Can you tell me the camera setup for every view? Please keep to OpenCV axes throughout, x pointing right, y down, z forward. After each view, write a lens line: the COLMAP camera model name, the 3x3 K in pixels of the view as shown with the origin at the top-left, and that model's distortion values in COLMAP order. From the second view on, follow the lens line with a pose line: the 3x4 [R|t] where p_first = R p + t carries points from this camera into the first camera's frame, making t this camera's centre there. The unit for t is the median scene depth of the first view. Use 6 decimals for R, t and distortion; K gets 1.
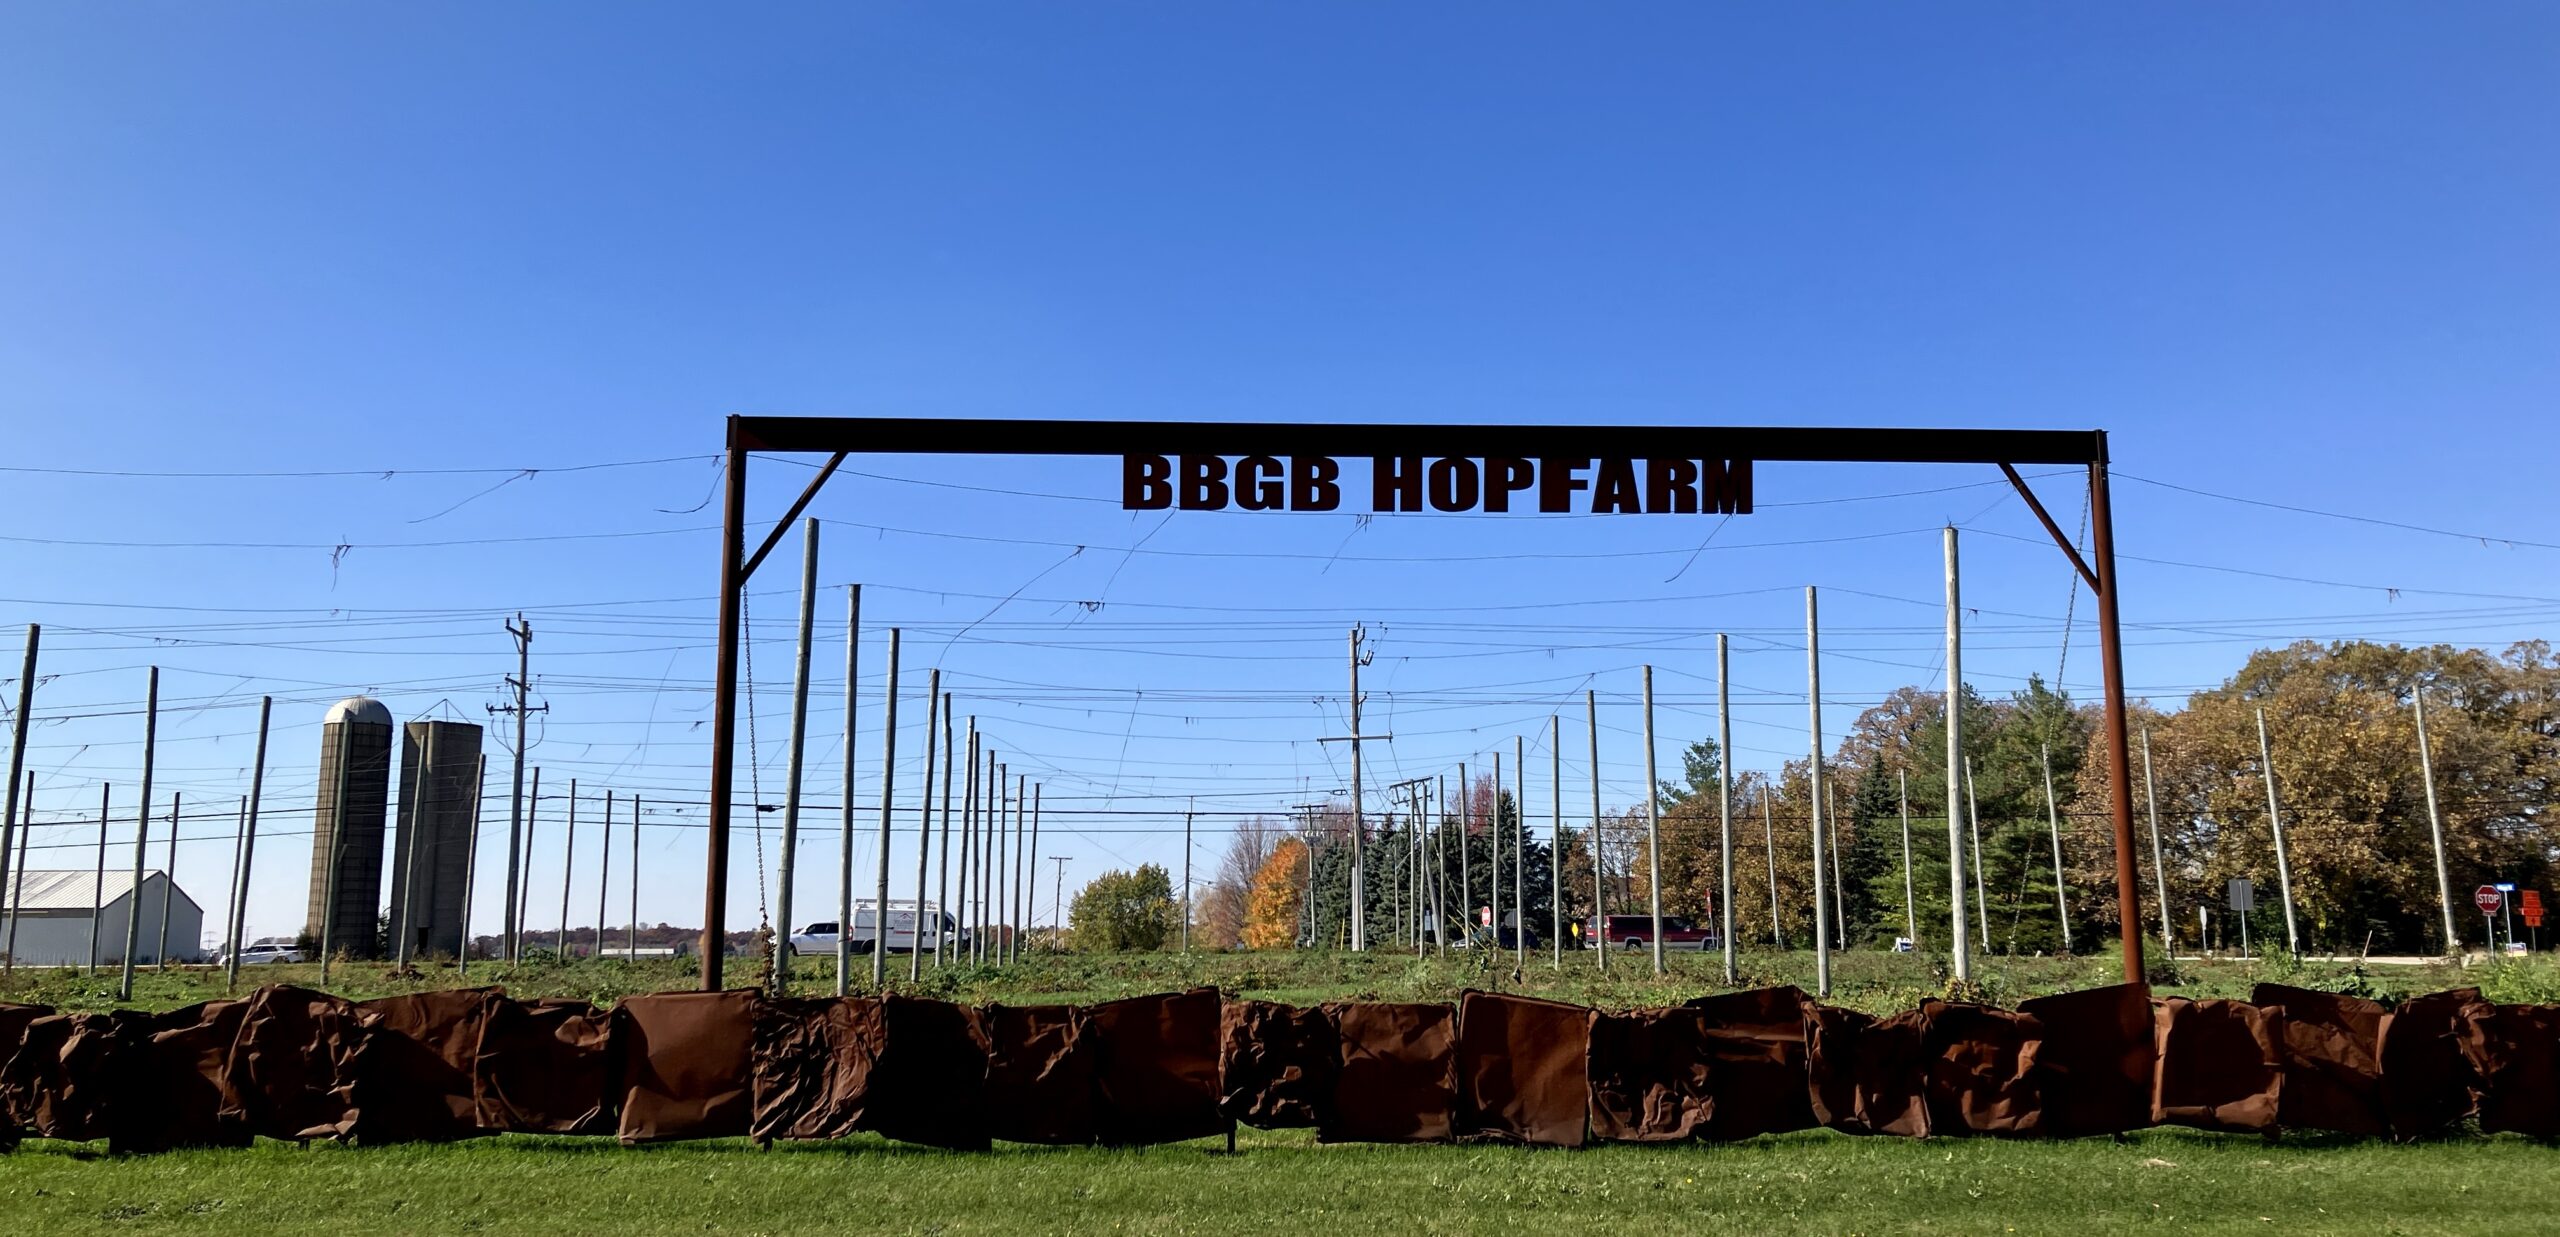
lens RADIAL K [[2123.6, 0, 1280.0], [0, 2123.6, 618.5], [0, 0, 1]] dist [0.109258, -0.000581]
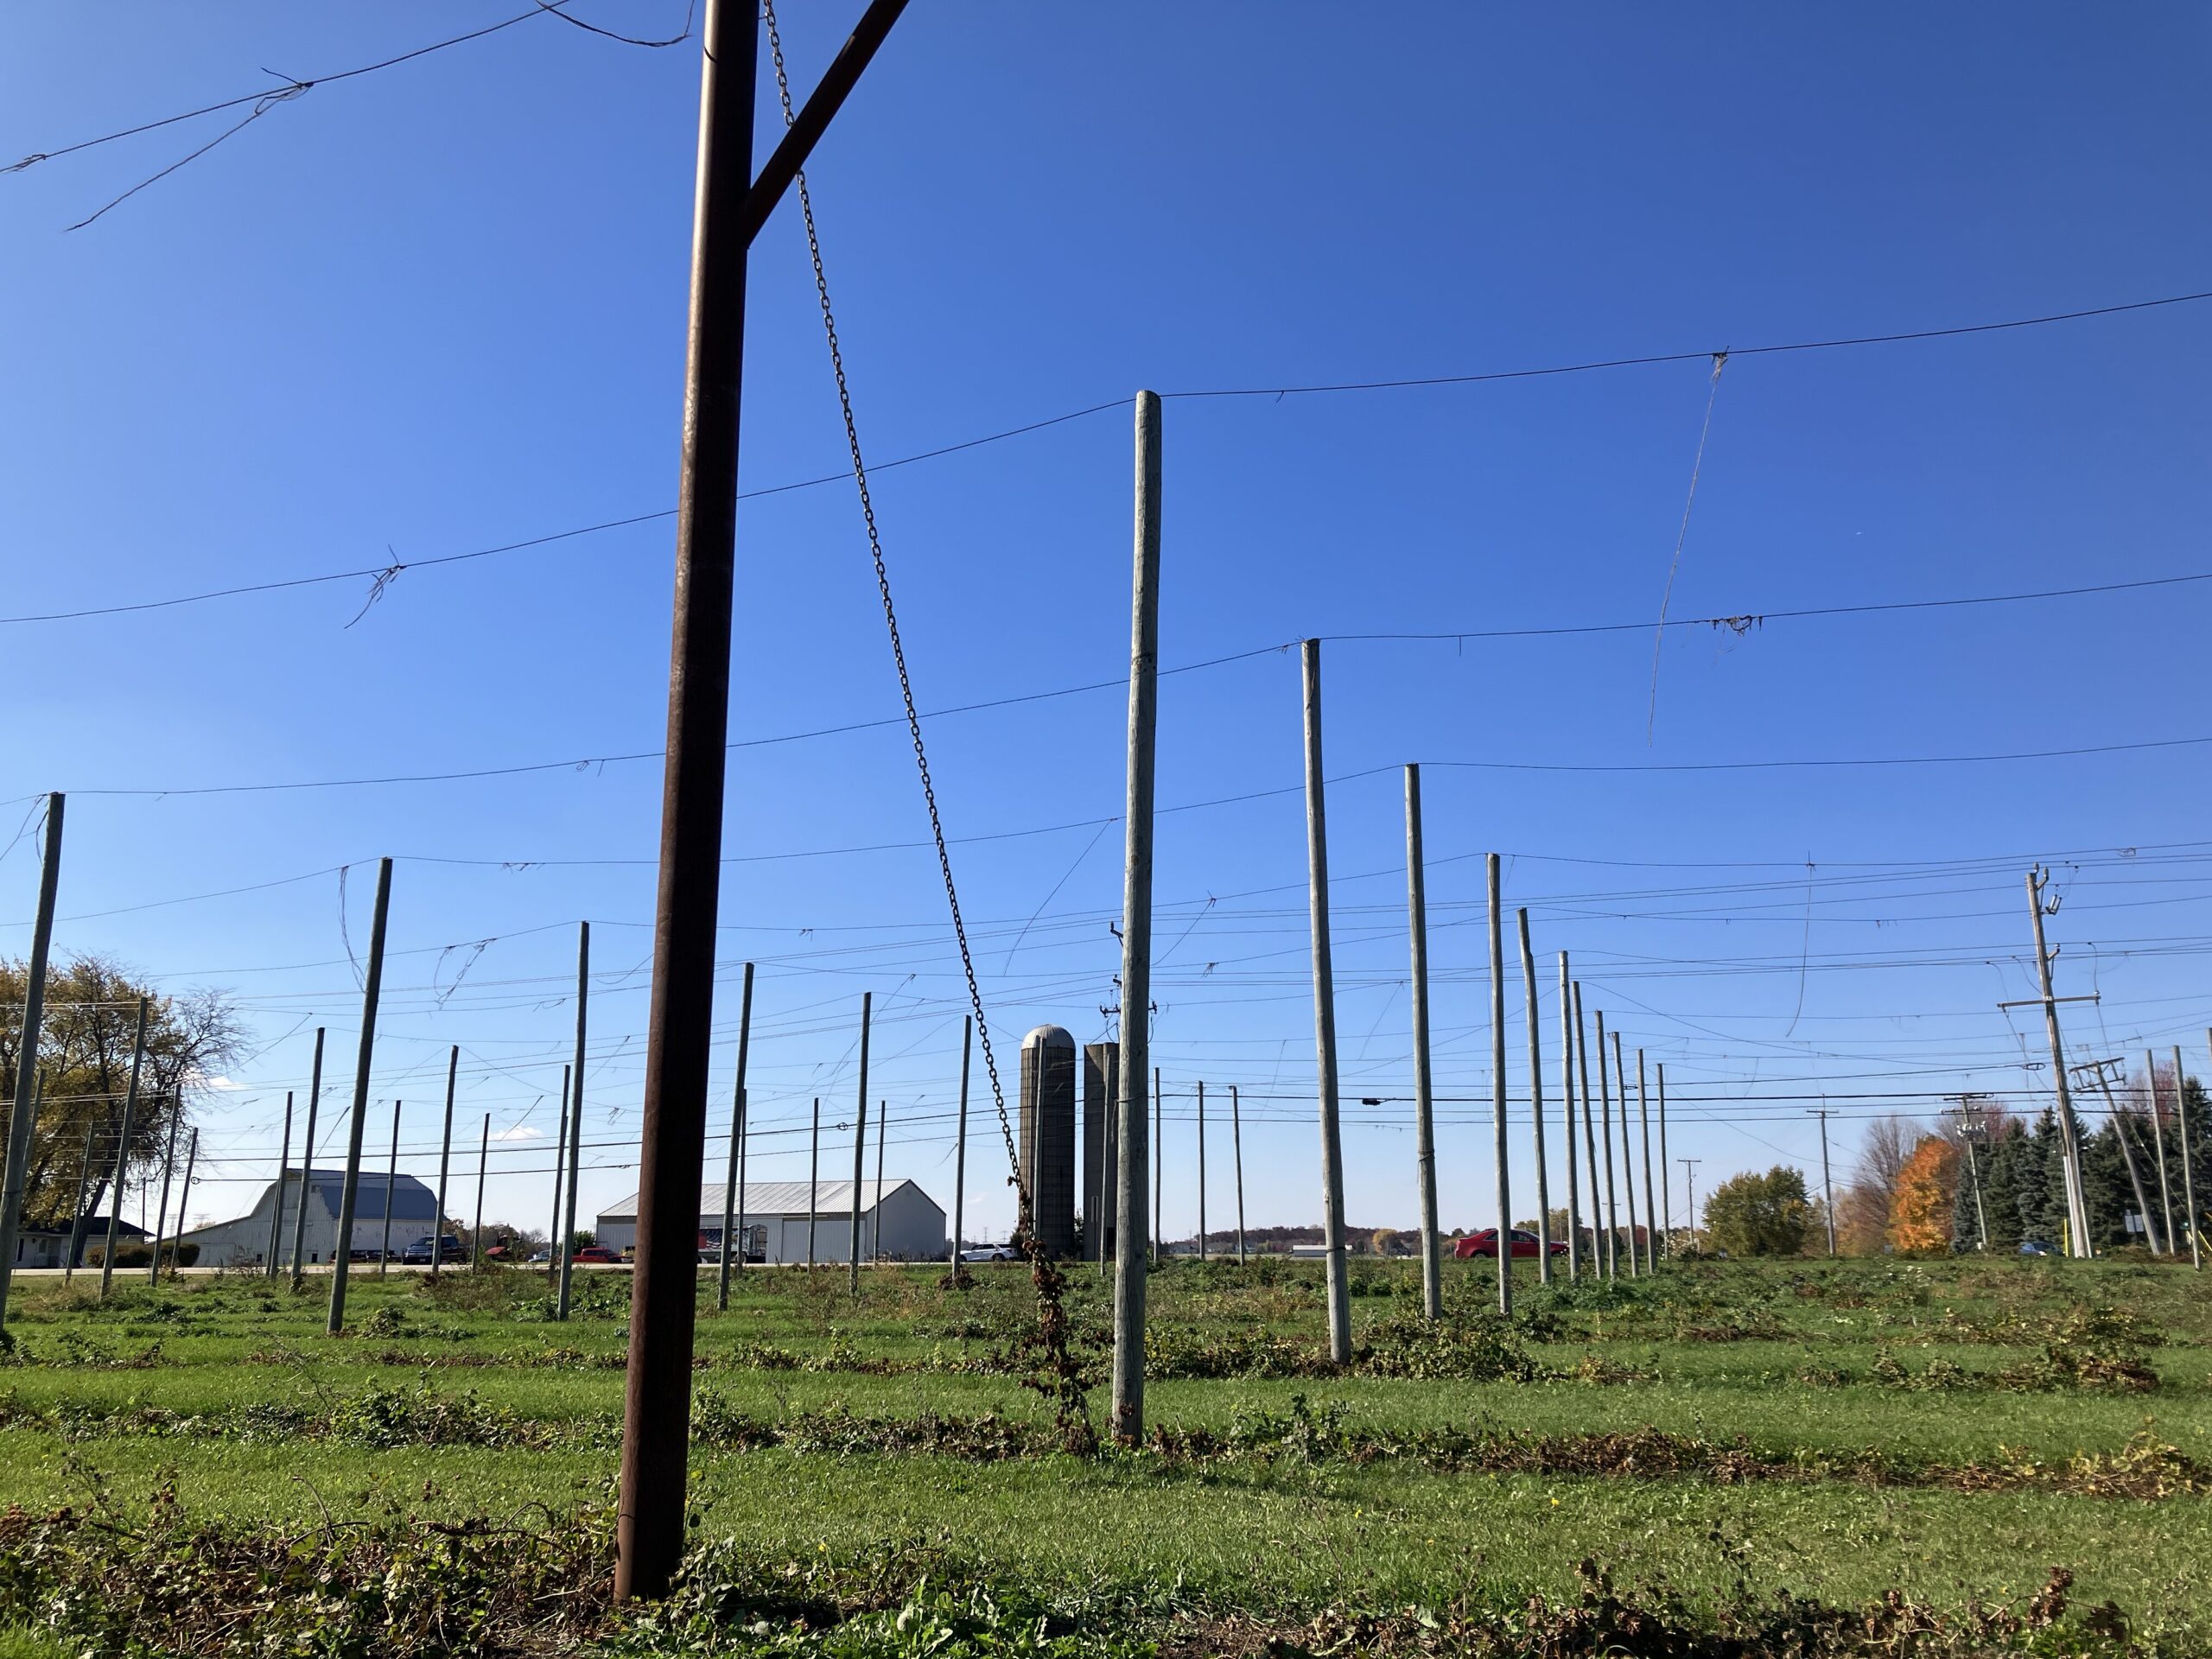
lens RADIAL K [[1809.2, 0, 1134.2], [0, 1809.2, 829.2], [0, 0, 1]] dist [0.121688, -0.165723]
pose [[0.924377, -0.092549, -0.370084, -0.087372], [0.065928, 0.994284, -0.083975, 0.101605], [0.375740, 0.053226, 0.925195, 0.712528]]
